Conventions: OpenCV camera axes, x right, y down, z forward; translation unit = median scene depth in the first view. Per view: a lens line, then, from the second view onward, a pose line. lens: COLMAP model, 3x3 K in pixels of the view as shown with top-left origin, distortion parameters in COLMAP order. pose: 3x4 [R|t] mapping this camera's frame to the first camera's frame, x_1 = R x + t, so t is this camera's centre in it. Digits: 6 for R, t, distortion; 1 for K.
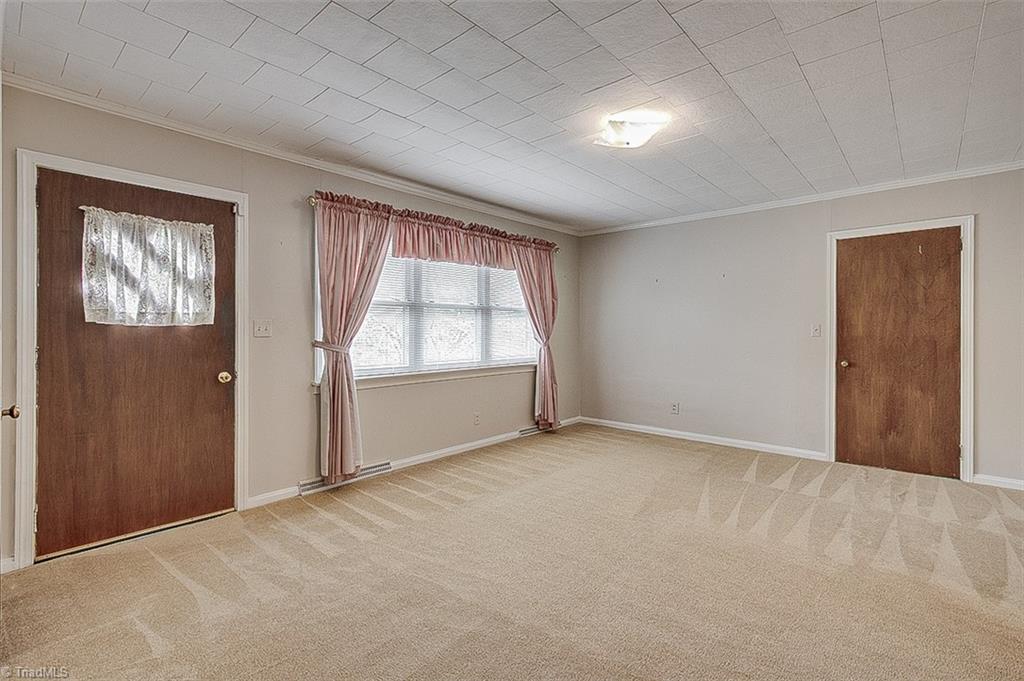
lens RADIAL K [[477.9, 0, 512.7], [0, 477.9, 331.4], [0, 0, 1]] dist [-0.007021, 0.004142]
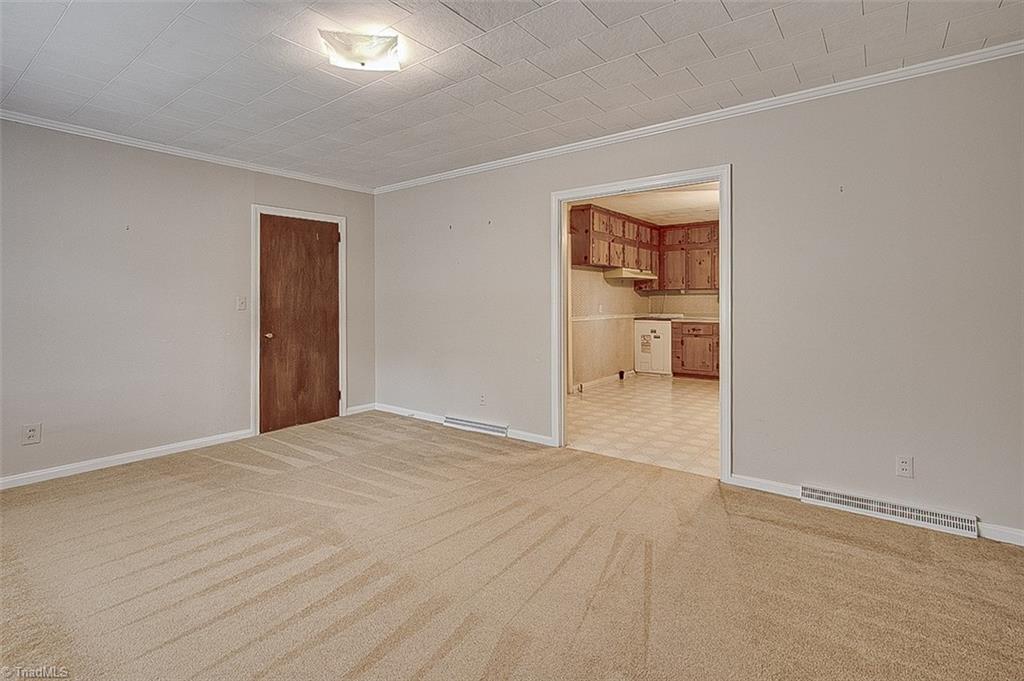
lens RADIAL K [[477.9, 0, 518.4], [0, 477.9, 302.9], [0, 0, 1]] dist [-0.007021, 0.004142]
pose [[-0.071478, -0.004735, 0.997431, -0.409928], [0.006539, 0.999965, 0.005215, -0.004798], [-0.997421, 0.006895, -0.071445, 0.593513]]
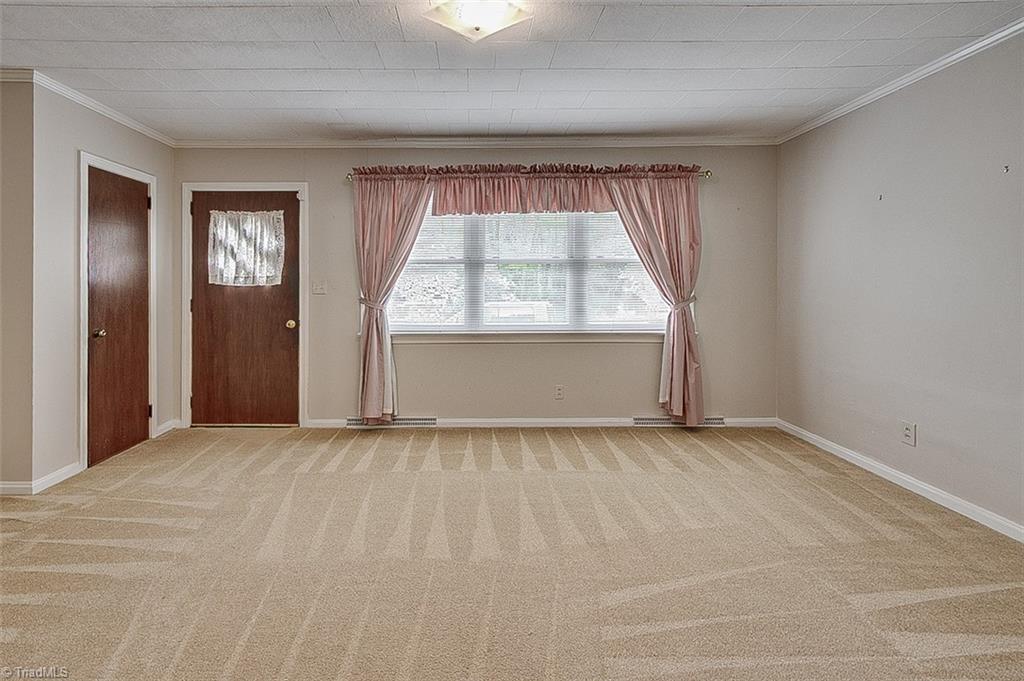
lens RADIAL K [[477.9, 0, 493.5], [0, 477.9, 300.2], [0, 0, 1]] dist [-0.007021, 0.004142]
pose [[0.658976, -0.001302, -0.752163, 0.575087], [-0.000507, 0.999998, -0.002175, 0.024756], [0.752164, 0.001815, 0.658973, 0.412598]]
